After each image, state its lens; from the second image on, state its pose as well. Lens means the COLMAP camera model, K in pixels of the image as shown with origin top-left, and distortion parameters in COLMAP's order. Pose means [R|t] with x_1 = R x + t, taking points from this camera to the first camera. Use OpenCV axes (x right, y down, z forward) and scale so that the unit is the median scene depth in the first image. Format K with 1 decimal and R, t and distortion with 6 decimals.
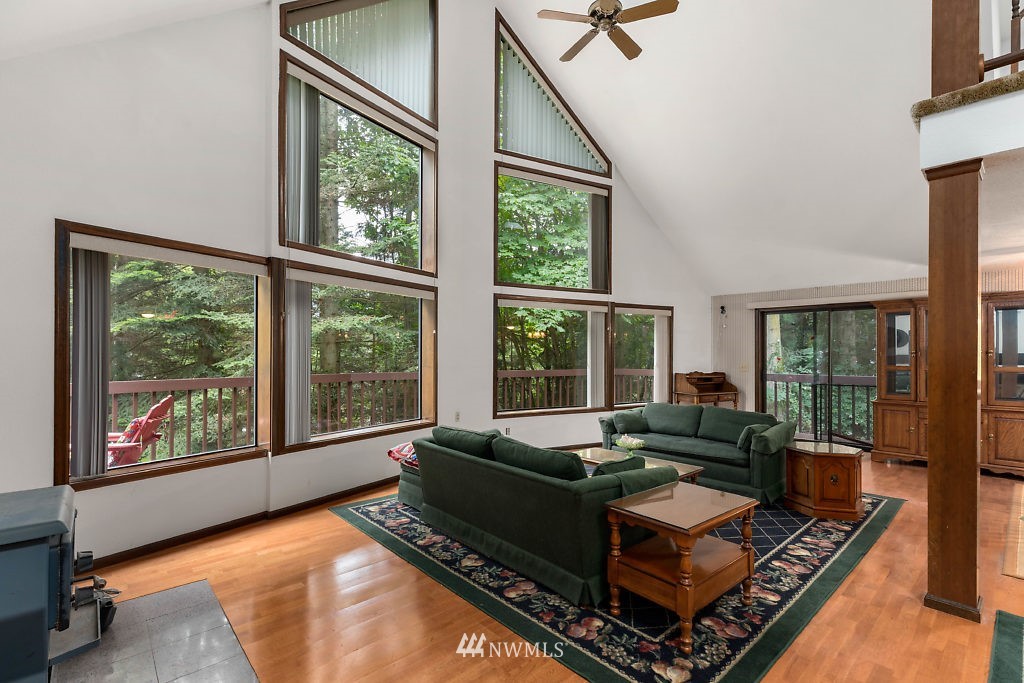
lens RADIAL K [[472.5, 0, 513.9], [0, 472.5, 352.5], [0, 0, 1]] dist [0.005696, 0.000137]
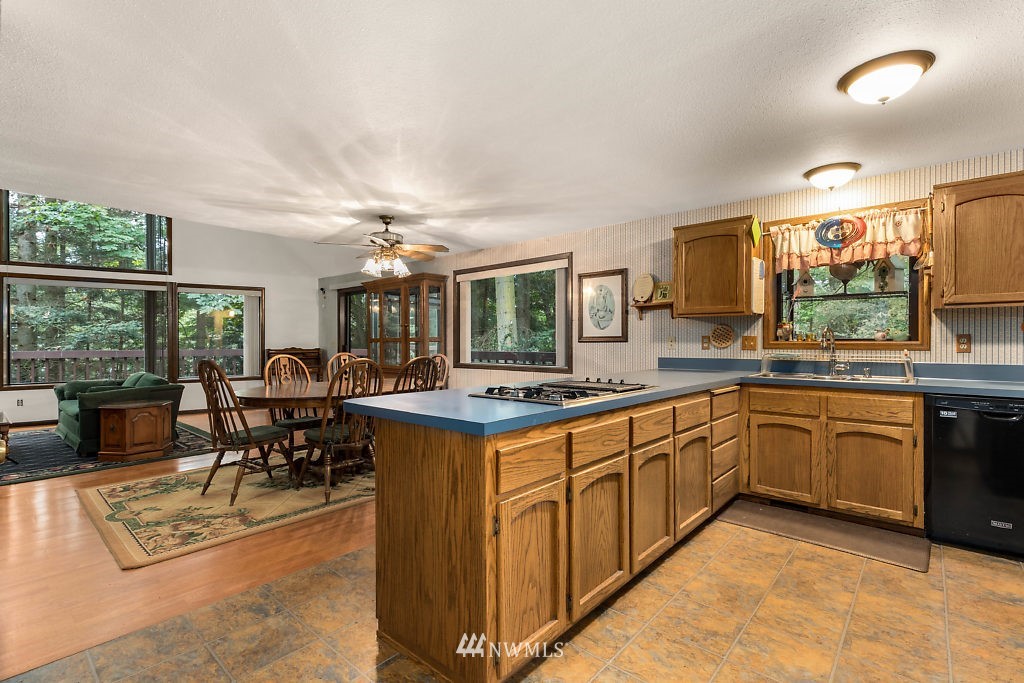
lens RADIAL K [[472.5, 0, 522.2], [0, 472.5, 345.1], [0, 0, 1]] dist [0.005696, 0.000137]
pose [[0.992830, -0.004612, 0.119442, 0.879046], [0.003483, 0.999947, 0.009656, 0.029551], [-0.119480, -0.009171, 0.992794, -0.168935]]
